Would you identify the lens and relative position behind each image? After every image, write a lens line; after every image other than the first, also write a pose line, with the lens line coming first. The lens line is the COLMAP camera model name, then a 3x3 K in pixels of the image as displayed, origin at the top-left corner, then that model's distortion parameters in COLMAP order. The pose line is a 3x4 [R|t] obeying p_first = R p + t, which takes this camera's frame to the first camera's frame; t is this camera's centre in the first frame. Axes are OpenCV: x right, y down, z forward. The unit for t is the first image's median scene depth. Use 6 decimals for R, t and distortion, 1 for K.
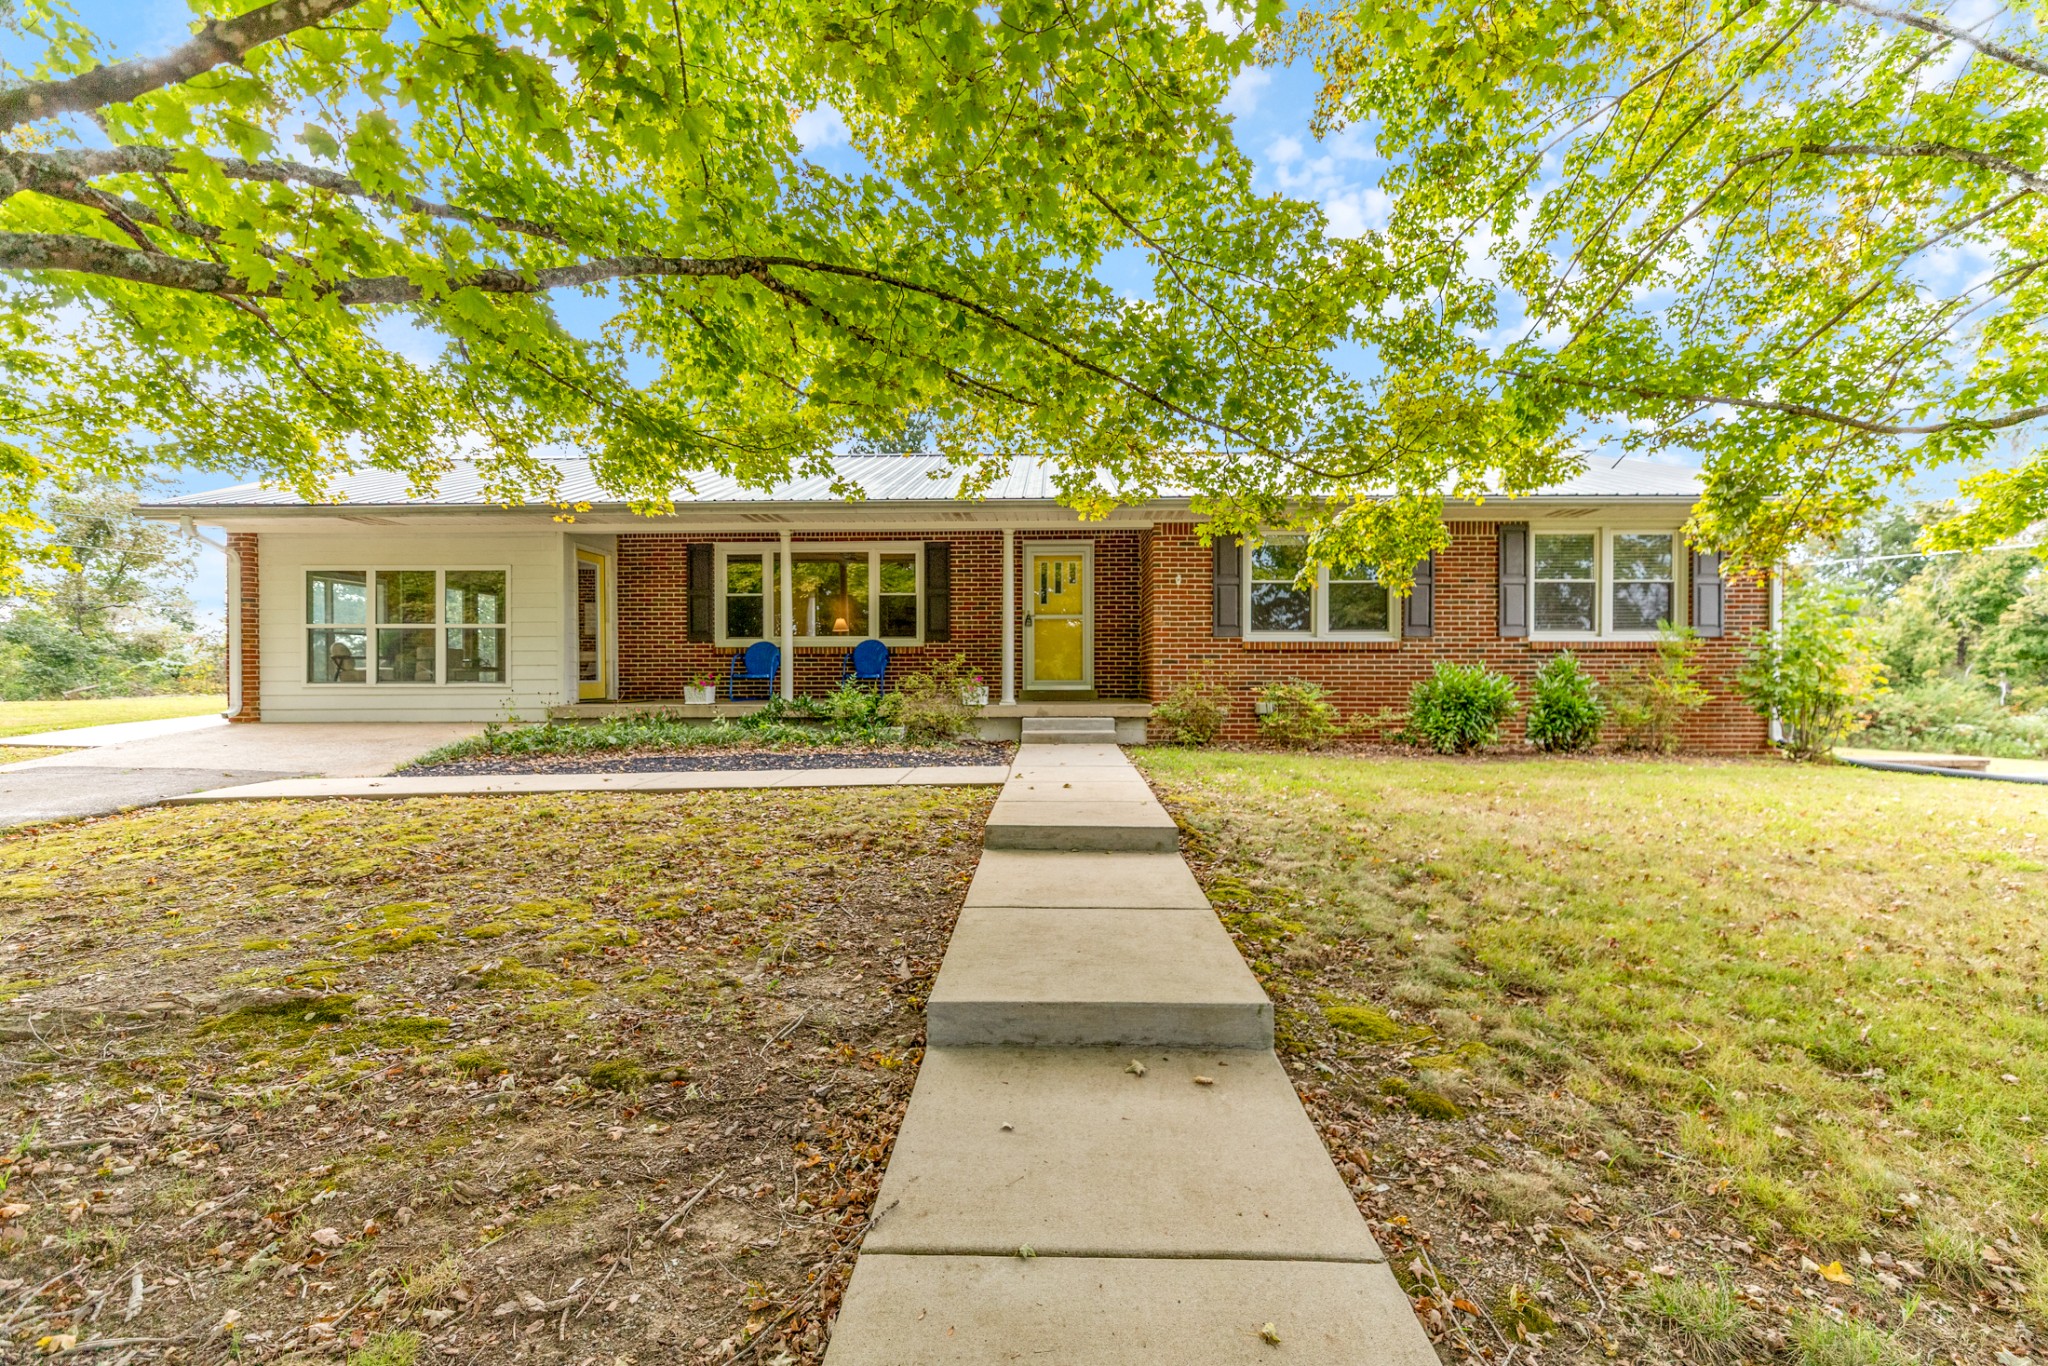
lens RADIAL K [[927.4, 0, 1020.5], [0, 927.4, 685.2], [0, 0, 1]] dist [0.003681, 0.000473]
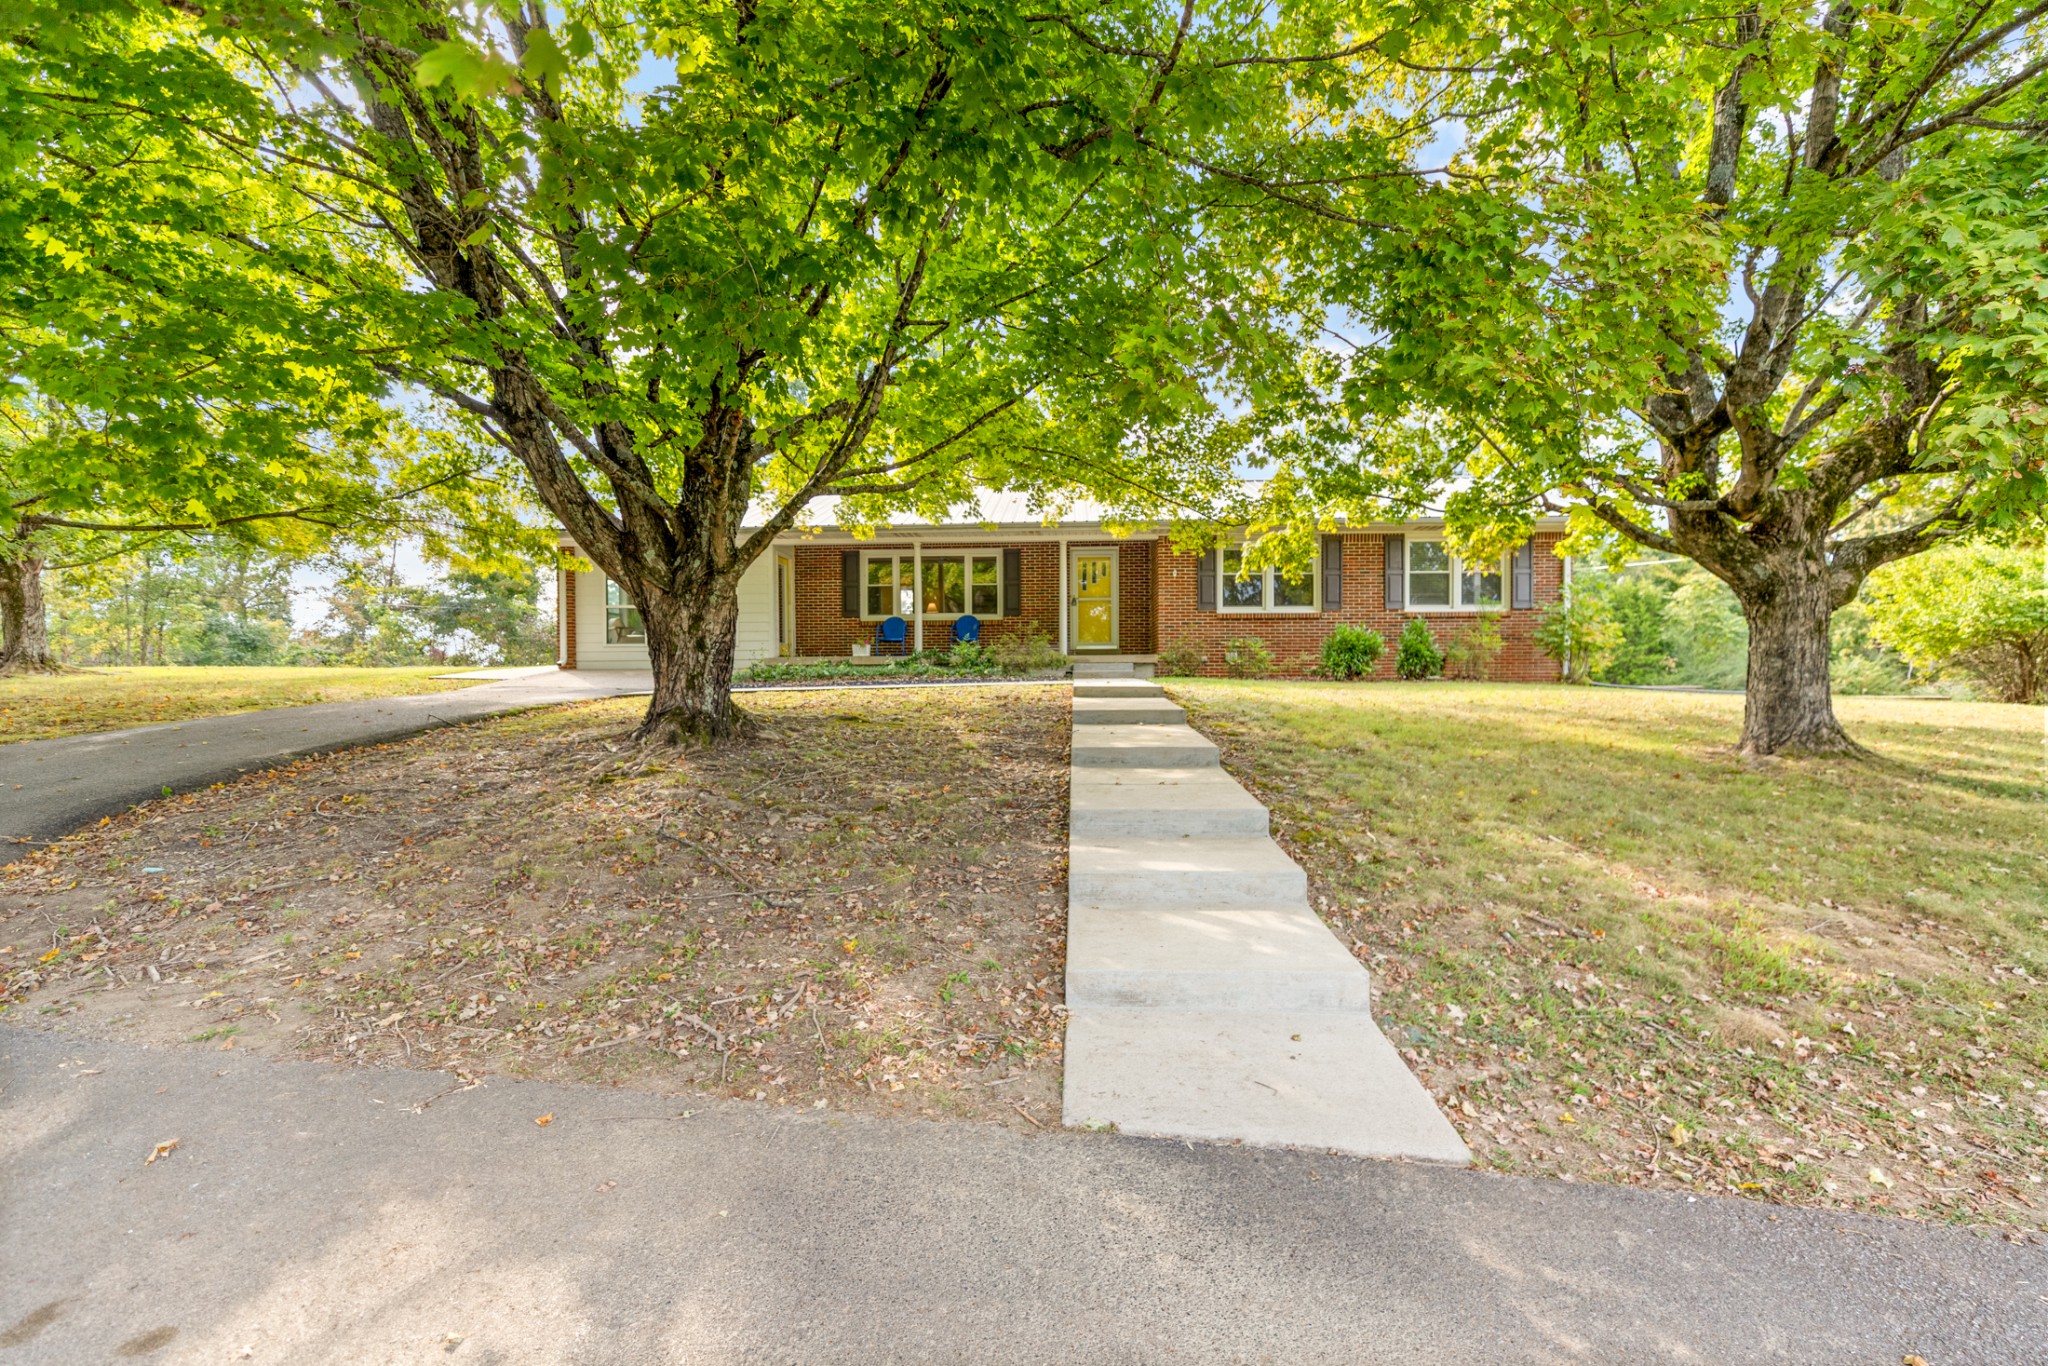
lens RADIAL K [[927.4, 0, 1023.4], [0, 927.4, 677.3], [0, 0, 1]] dist [0.003681, 0.000473]
pose [[0.999878, -0.004774, -0.014886, -0.056074], [0.004696, 0.999975, -0.005321, 0.063878], [0.014911, 0.005251, 0.999875, -0.520339]]
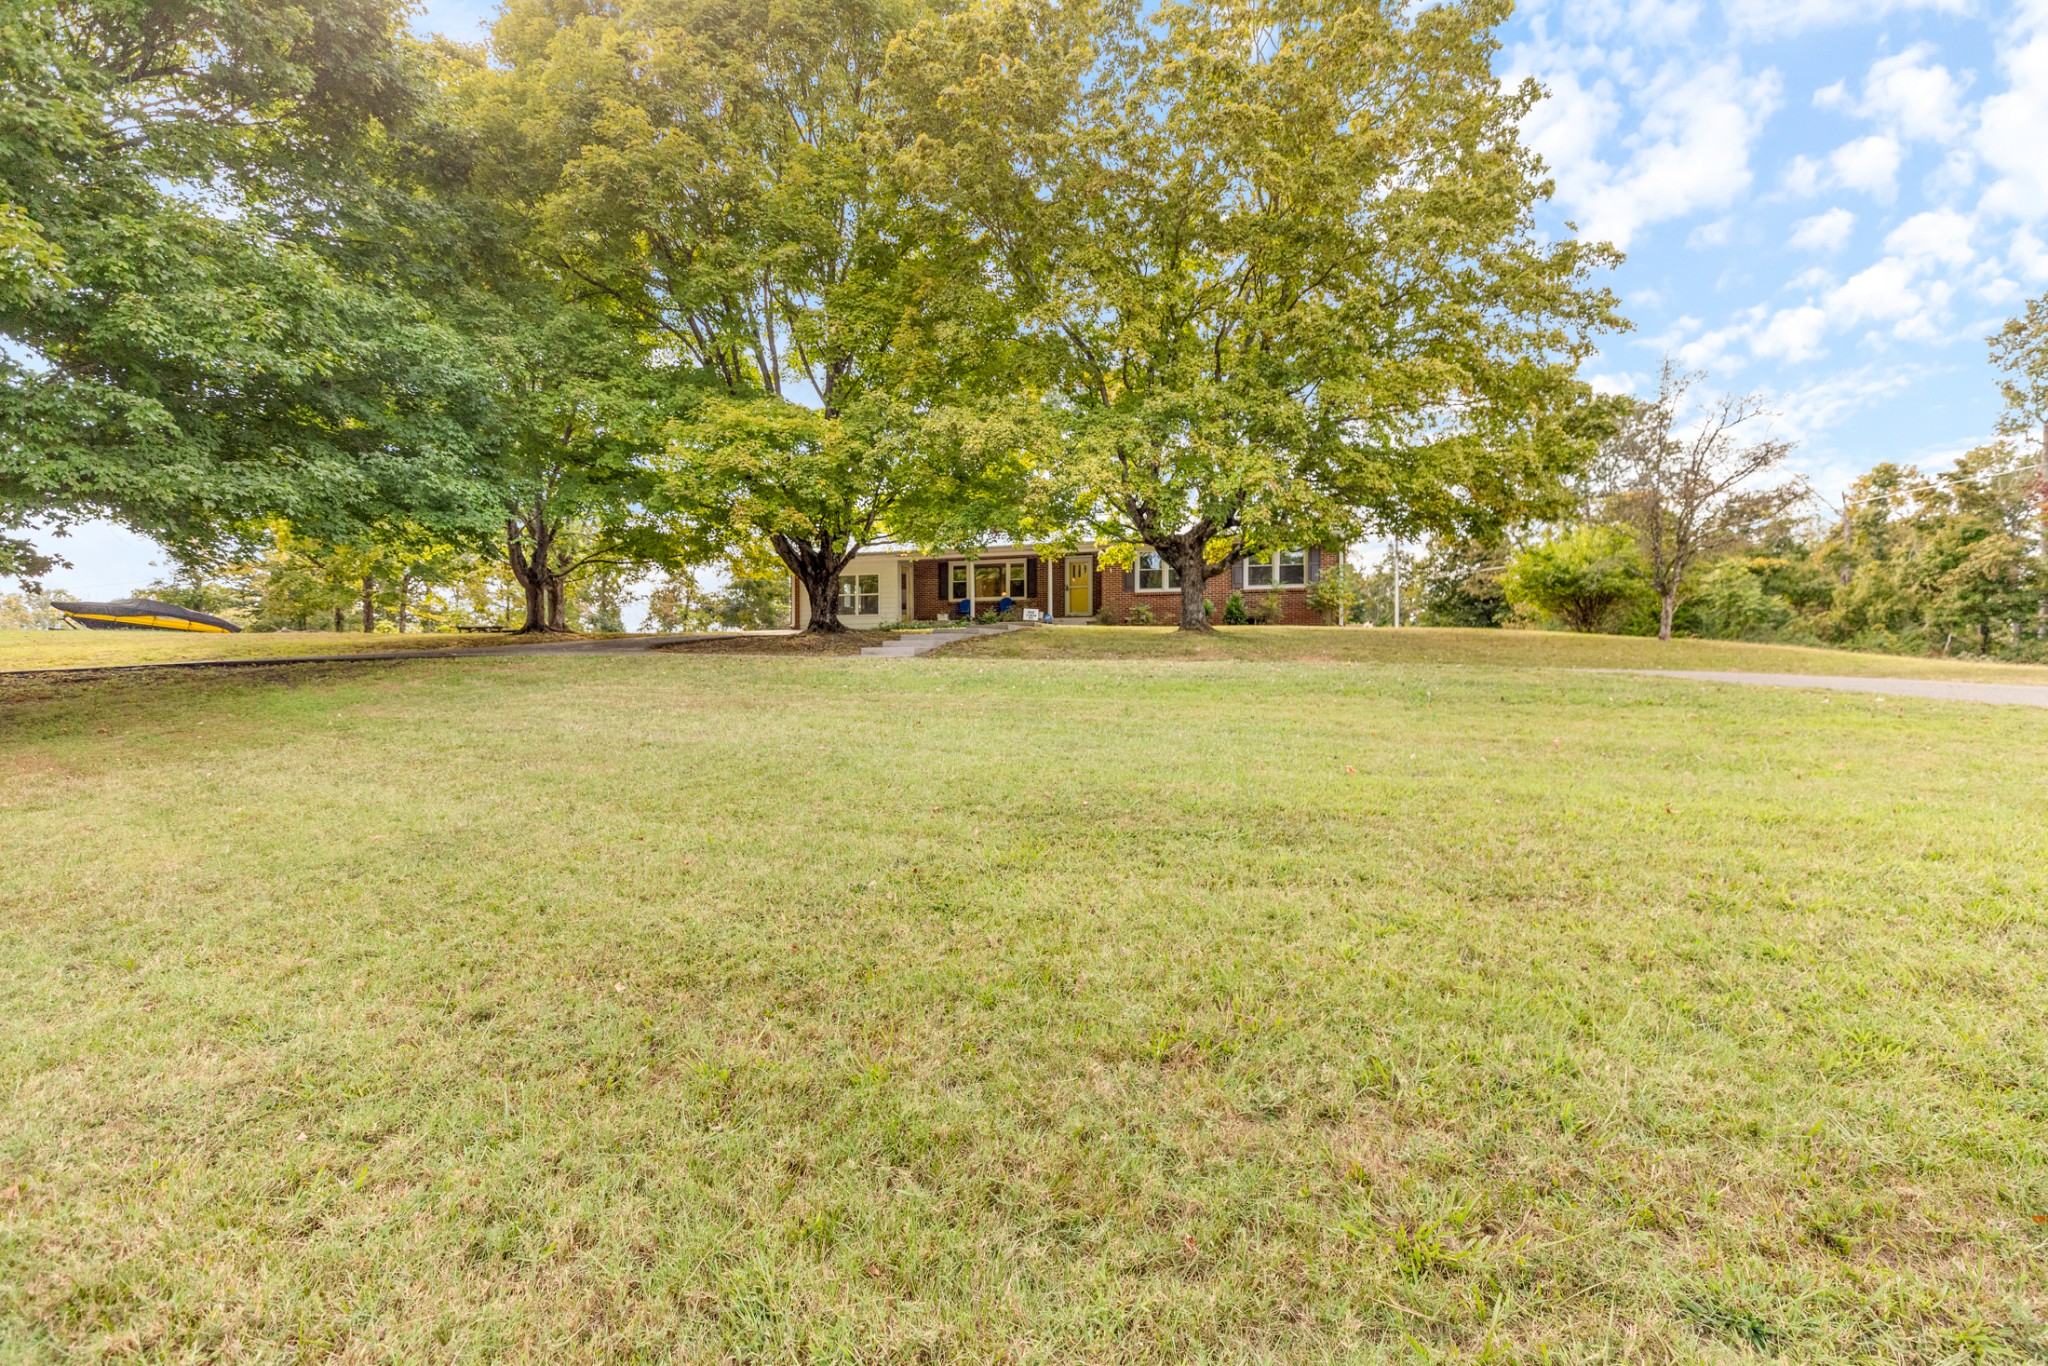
lens RADIAL K [[927.4, 0, 1024.4], [0, 927.4, 683.4], [0, 0, 1]] dist [0.003681, 0.000473]
pose [[0.967803, -0.002012, -0.251699, 0.588213], [0.001235, 0.999994, -0.003244, 0.217568], [0.251704, 0.002829, 0.967800, -1.622000]]
